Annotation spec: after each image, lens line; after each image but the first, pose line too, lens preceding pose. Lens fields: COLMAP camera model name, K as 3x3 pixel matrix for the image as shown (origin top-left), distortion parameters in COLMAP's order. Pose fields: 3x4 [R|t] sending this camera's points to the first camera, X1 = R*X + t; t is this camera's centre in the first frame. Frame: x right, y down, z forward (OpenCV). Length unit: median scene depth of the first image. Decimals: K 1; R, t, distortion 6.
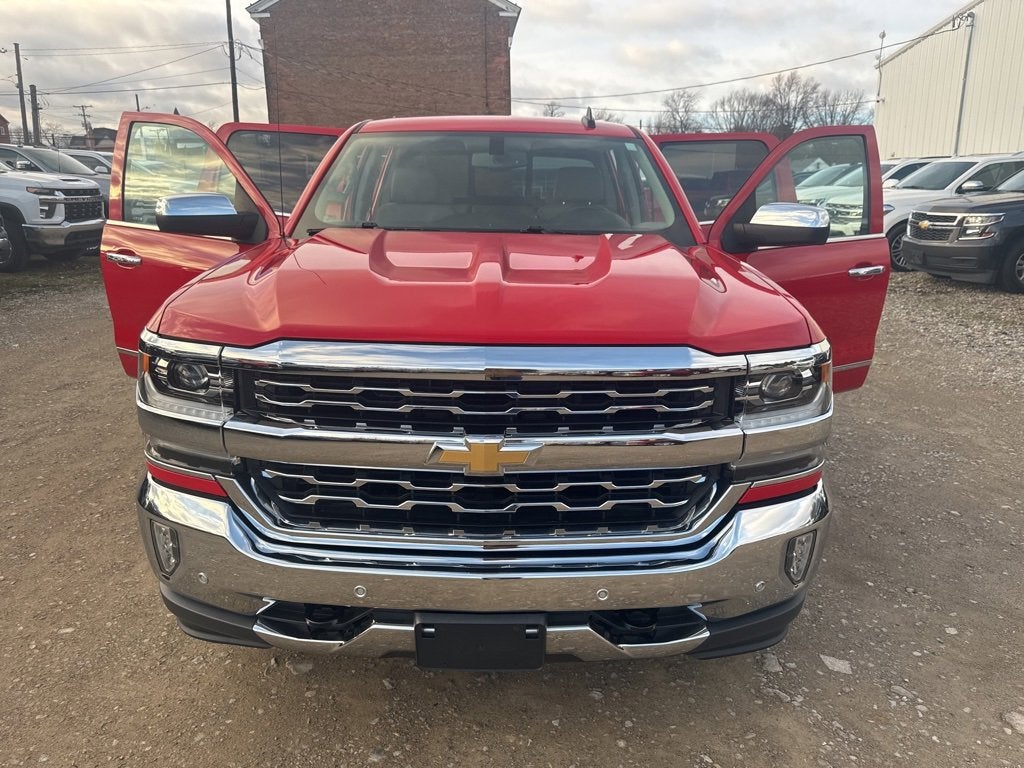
lens RADIAL K [[726.1, 0, 517.6], [0, 726.1, 388.5], [0, 0, 1]] dist [0.022363, -0.026833]
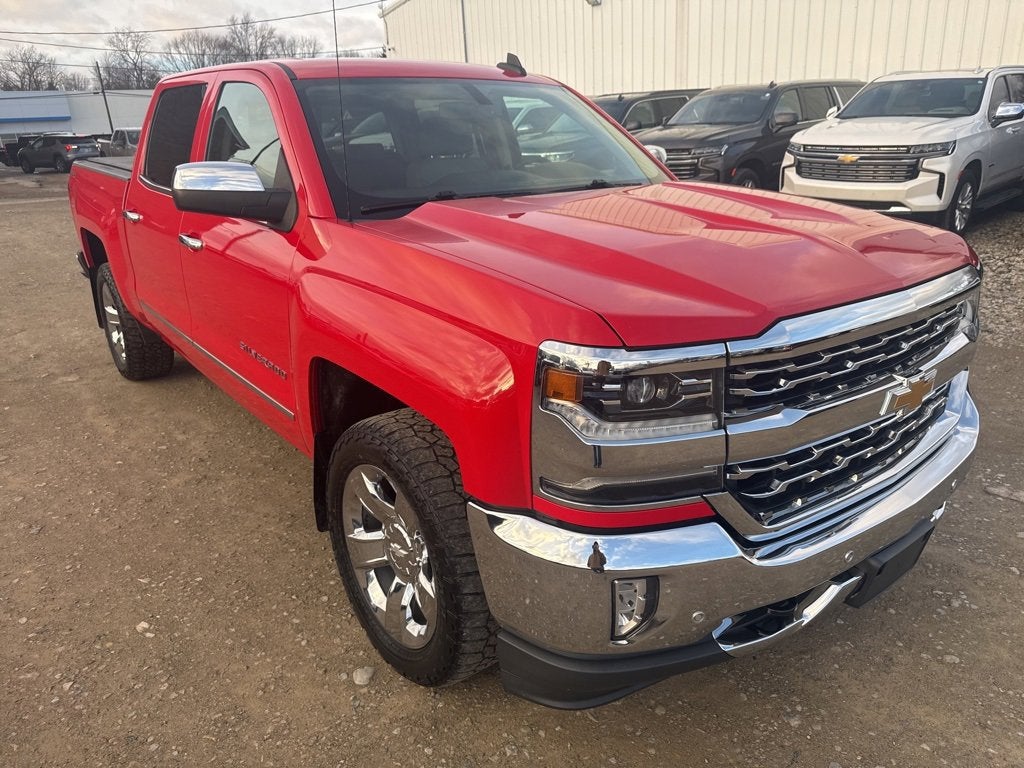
lens RADIAL K [[726.1, 0, 519.6], [0, 726.1, 388.8], [0, 0, 1]] dist [0.022363, -0.026833]
pose [[0.786239, -0.233922, 0.571934, -0.525740], [0.196280, 0.972184, 0.127798, -0.081500], [-0.585920, 0.011779, 0.810284, 0.236822]]
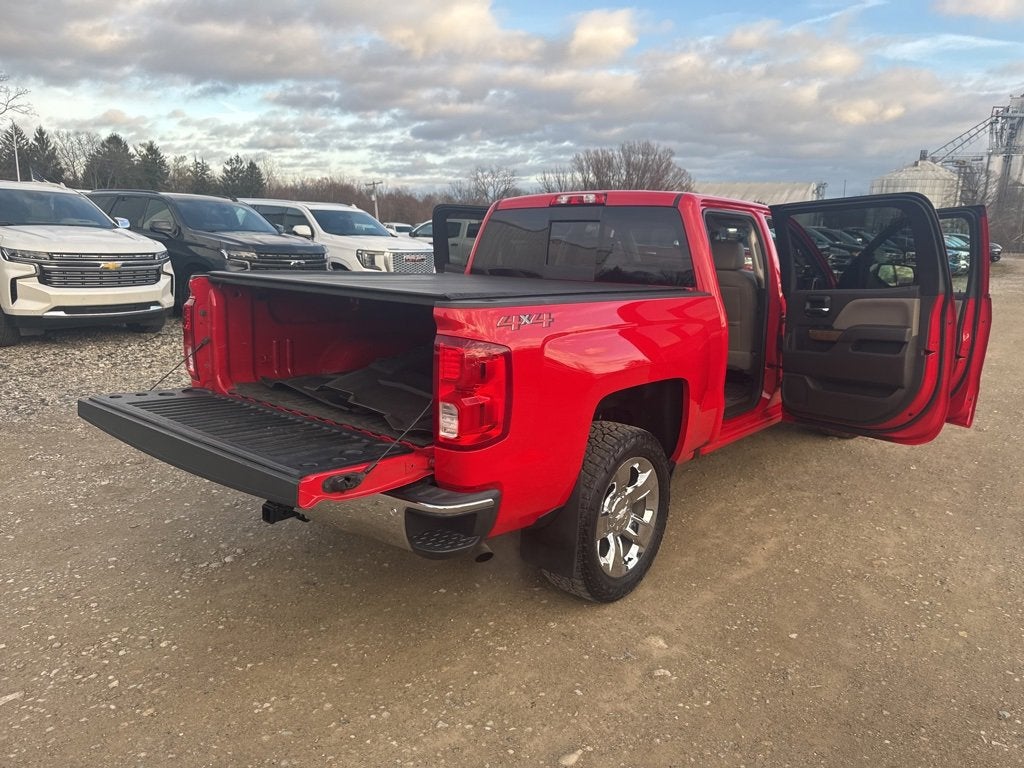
lens RADIAL K [[726.1, 0, 504.6], [0, 726.1, 366.6], [0, 0, 1]] dist [0.022363, -0.026833]
pose [[-0.759395, -0.138513, 0.635715, -0.784579], [0.150546, 0.913153, 0.378798, -0.830532], [-0.632973, 0.383362, -0.672591, 2.871917]]
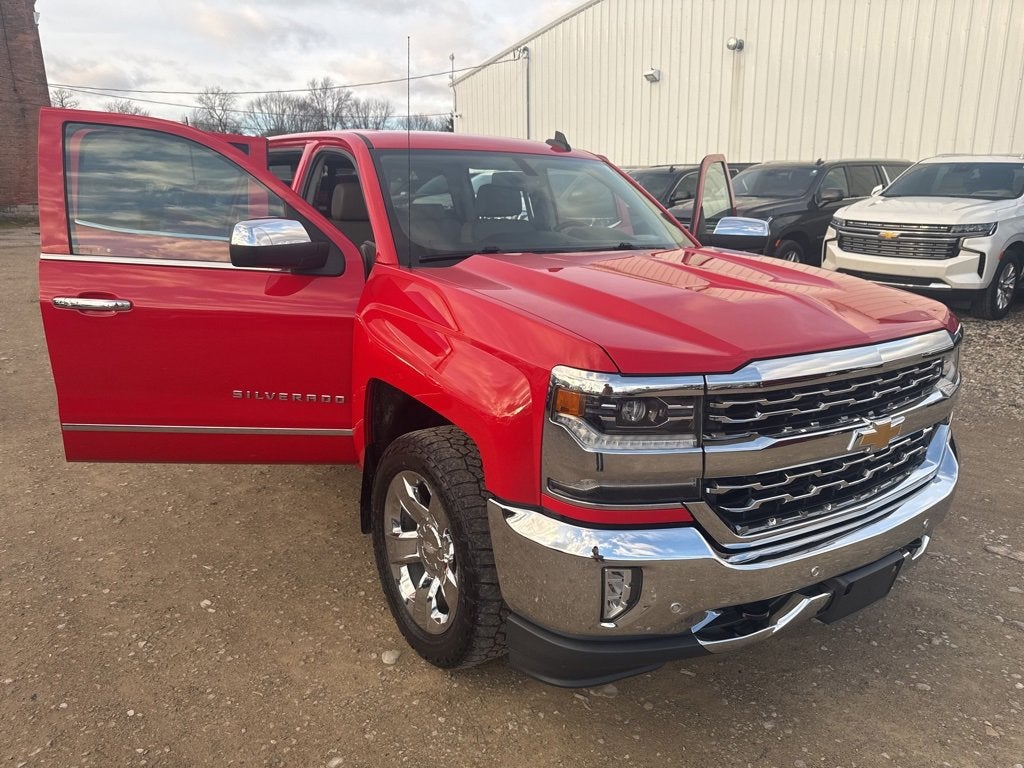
lens RADIAL K [[726.1, 0, 515.4], [0, 726.1, 384.6], [0, 0, 1]] dist [0.022363, -0.026833]
pose [[0.834836, -0.138219, 0.532864, -0.578946], [0.142117, 0.989267, 0.033951, -0.057694], [-0.531838, 0.047386, 0.845520, 0.131102]]
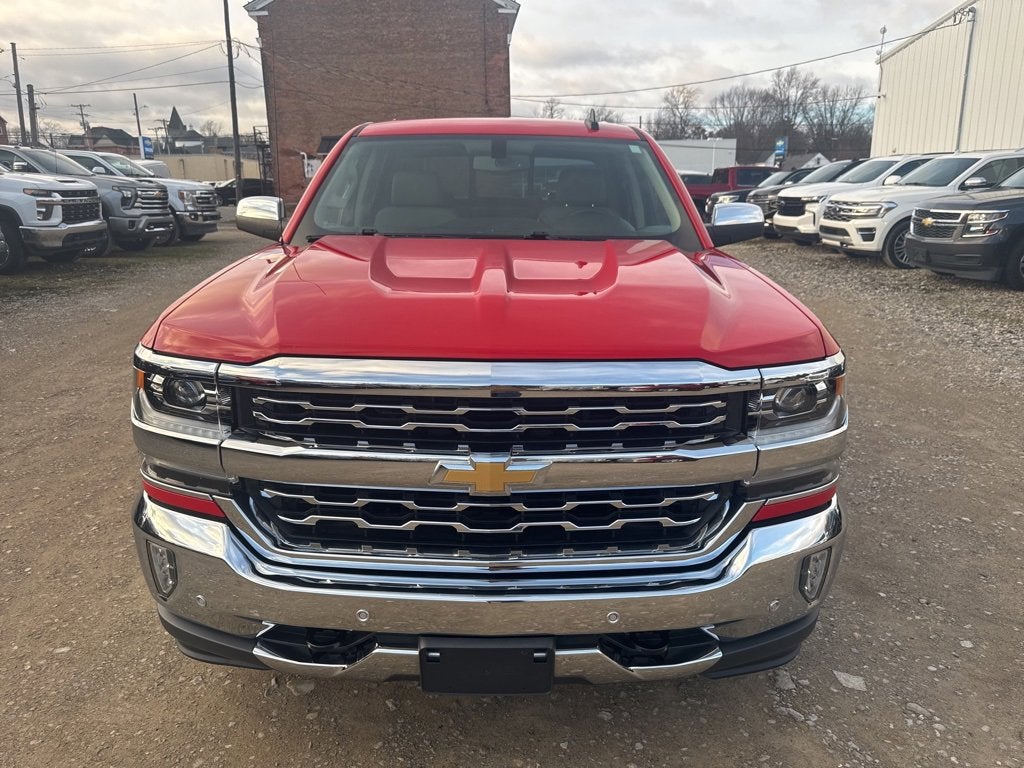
lens RADIAL K [[726.1, 0, 518.6], [0, 726.1, 387.5], [0, 0, 1]] dist [0.022363, -0.026833]
pose [[0.999986, -0.005260, 0.000512, -0.005062], [0.005259, 0.999982, 0.002842, -0.017217], [-0.000527, -0.002839, 0.999996, 0.020832]]
